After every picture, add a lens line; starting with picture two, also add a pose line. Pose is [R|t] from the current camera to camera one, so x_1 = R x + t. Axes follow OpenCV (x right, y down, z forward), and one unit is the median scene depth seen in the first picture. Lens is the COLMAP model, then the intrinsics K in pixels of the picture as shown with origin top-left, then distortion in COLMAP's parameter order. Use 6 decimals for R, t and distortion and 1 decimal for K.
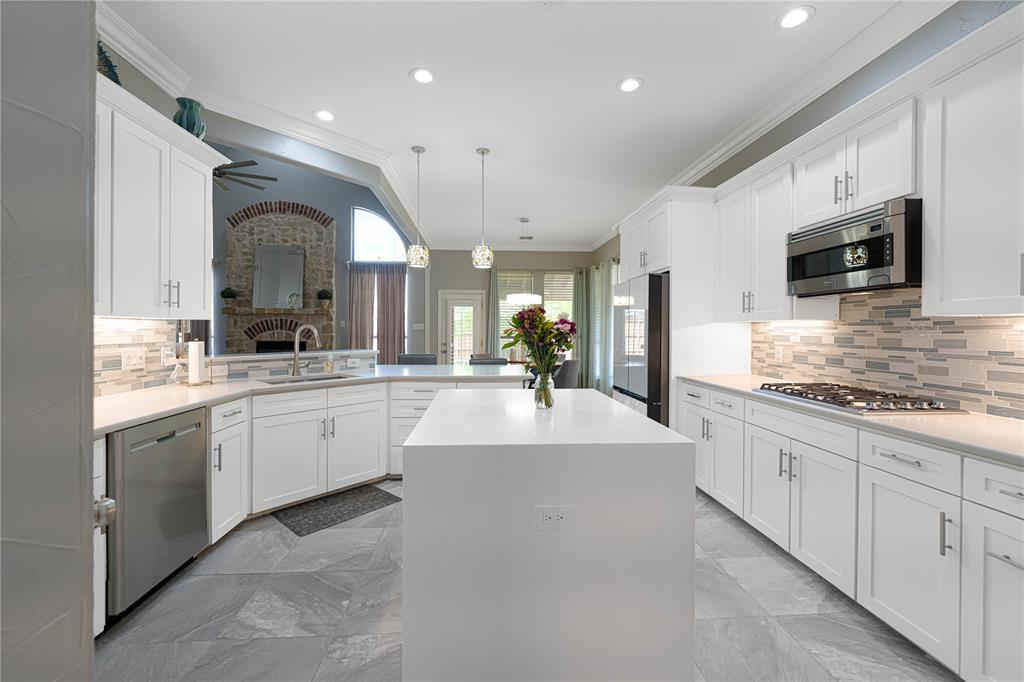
lens RADIAL K [[422.7, 0, 508.5], [0, 422.7, 334.7], [0, 0, 1]] dist [-0.000769, 0.000111]
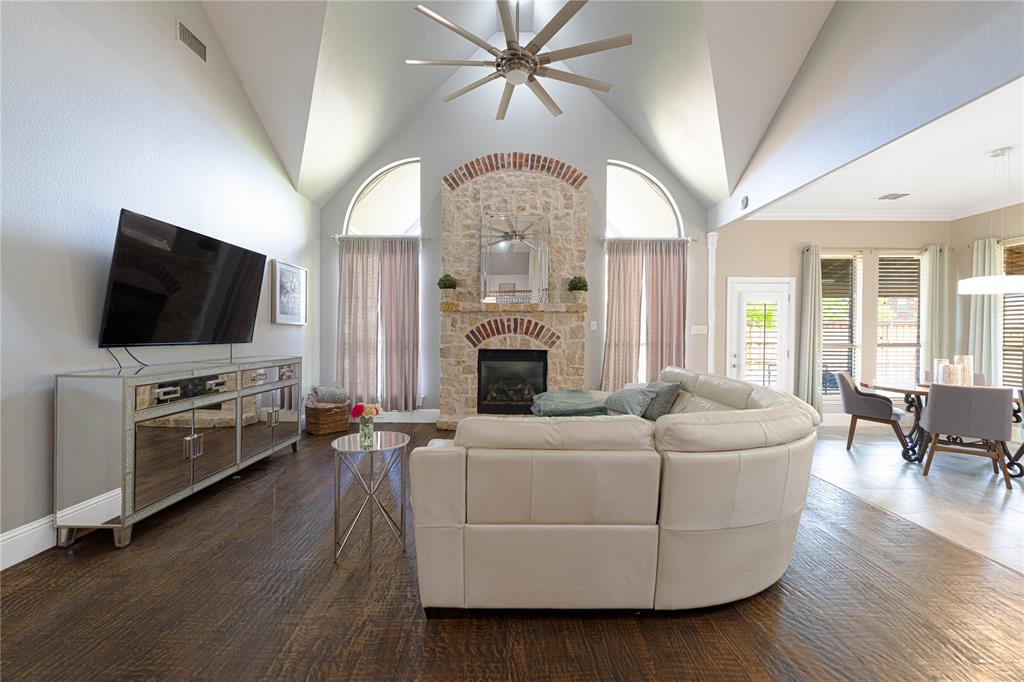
lens RADIAL K [[422.7, 0, 509.1], [0, 422.7, 335.1], [0, 0, 1]] dist [-0.000769, 0.000111]
pose [[0.997989, 0.003958, -0.063266, -0.504155], [-0.003848, 0.999991, 0.001855, -0.010273], [0.063272, -0.001608, 0.997995, 0.289380]]
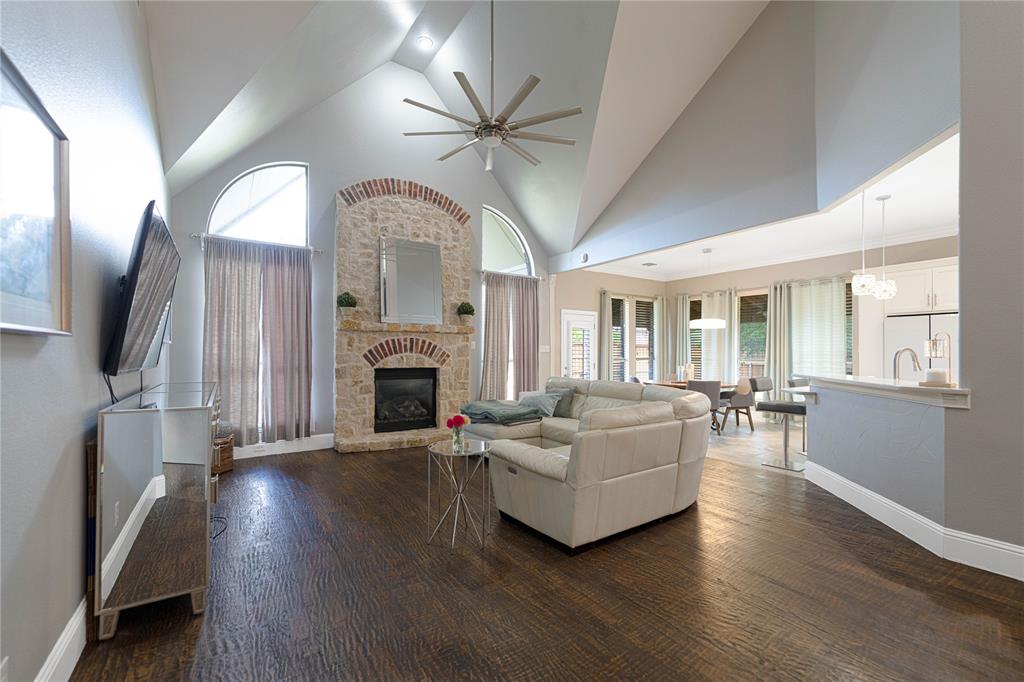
lens RADIAL K [[422.7, 0, 515.0], [0, 422.7, 350.8], [0, 0, 1]] dist [-0.000769, 0.000111]
pose [[0.858468, -0.000951, 0.512867, -0.766310], [0.003977, 0.999981, -0.004803, -0.010631], [-0.512852, 0.006163, 0.858455, 0.261247]]
